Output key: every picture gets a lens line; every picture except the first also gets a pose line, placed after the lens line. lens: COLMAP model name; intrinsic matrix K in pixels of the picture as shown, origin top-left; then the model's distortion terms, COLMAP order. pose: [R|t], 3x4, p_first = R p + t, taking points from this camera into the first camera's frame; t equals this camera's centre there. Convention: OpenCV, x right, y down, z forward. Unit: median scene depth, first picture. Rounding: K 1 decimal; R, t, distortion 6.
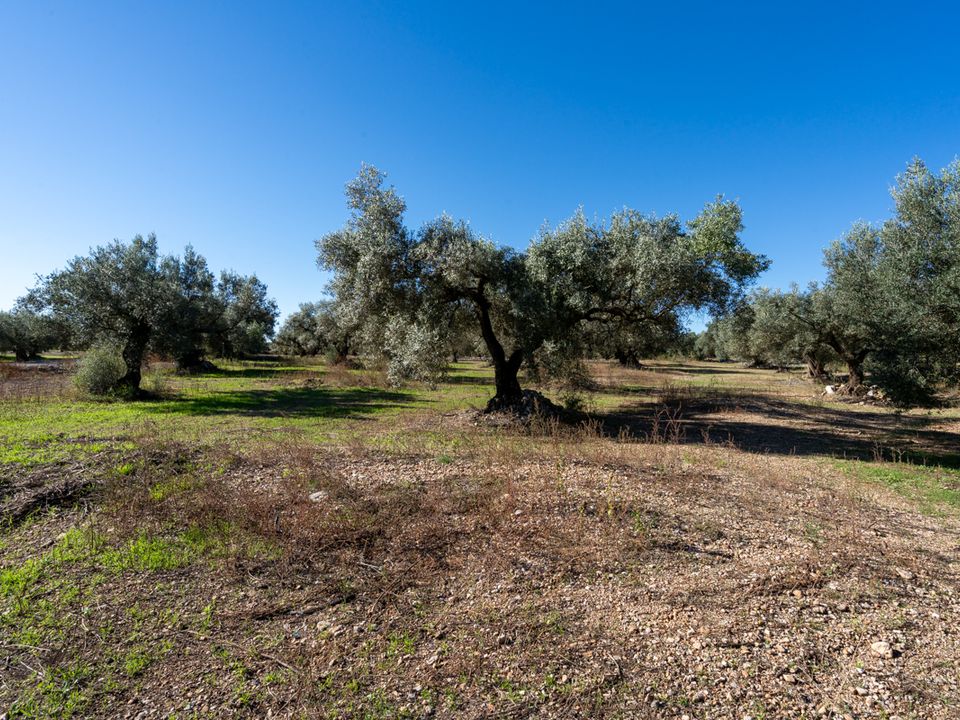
lens RADIAL K [[504.2, 0, 479.4], [0, 504.2, 357.0], [0, 0, 1]] dist [0.003244, 0.001413]
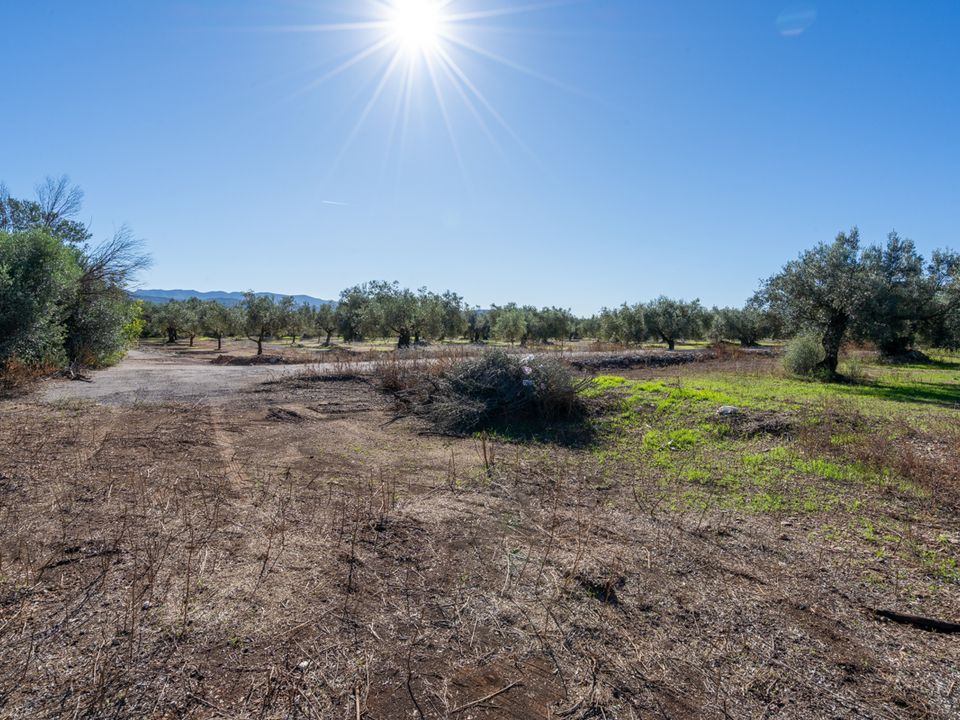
lens RADIAL K [[504.2, 0, 479.9], [0, 504.2, 359.7], [0, 0, 1]] dist [0.003244, 0.001413]
pose [[0.347621, 0.041702, -0.936707, 0.091718], [-0.016099, 0.999129, 0.038506, 0.004807], [0.937497, 0.001695, 0.347989, -0.116229]]
